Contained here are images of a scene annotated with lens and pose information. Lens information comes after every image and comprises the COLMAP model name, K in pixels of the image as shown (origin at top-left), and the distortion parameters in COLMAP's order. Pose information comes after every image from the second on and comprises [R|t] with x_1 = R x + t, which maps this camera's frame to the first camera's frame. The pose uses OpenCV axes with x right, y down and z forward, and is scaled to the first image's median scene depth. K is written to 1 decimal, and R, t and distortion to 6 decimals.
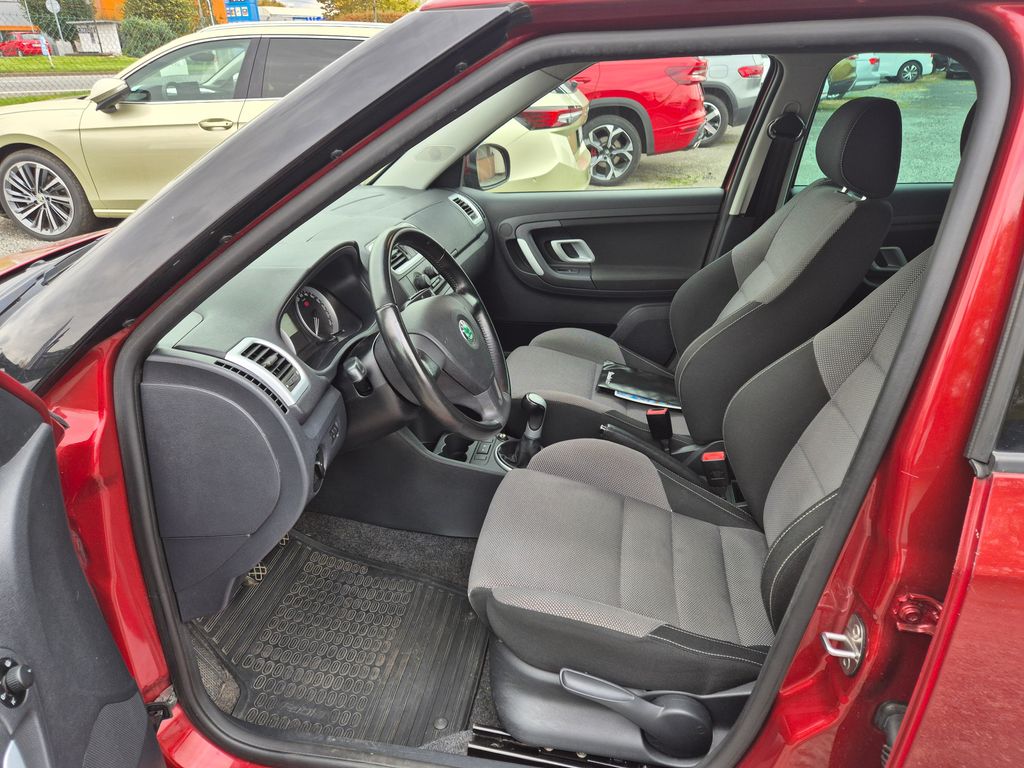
lens RADIAL K [[674.4, 0, 512.0], [0, 674.4, 384.0], [0, 0, 1]] dist [0.088664, -0.069607]
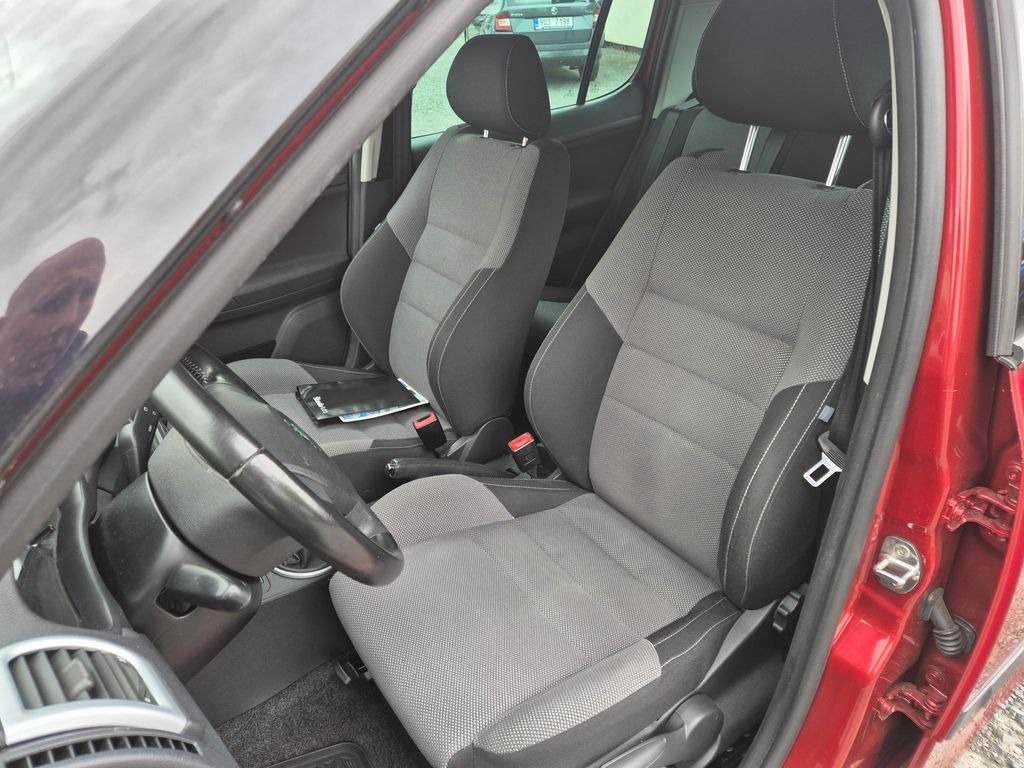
lens RADIAL K [[674.4, 0, 512.0], [0, 674.4, 384.0], [0, 0, 1]] dist [0.088664, -0.069607]
pose [[0.706016, -0.366532, 0.605967, -0.228747], [0.332811, 0.926997, 0.172953, -0.124615], [-0.625123, 0.079565, 0.776460, 0.288026]]
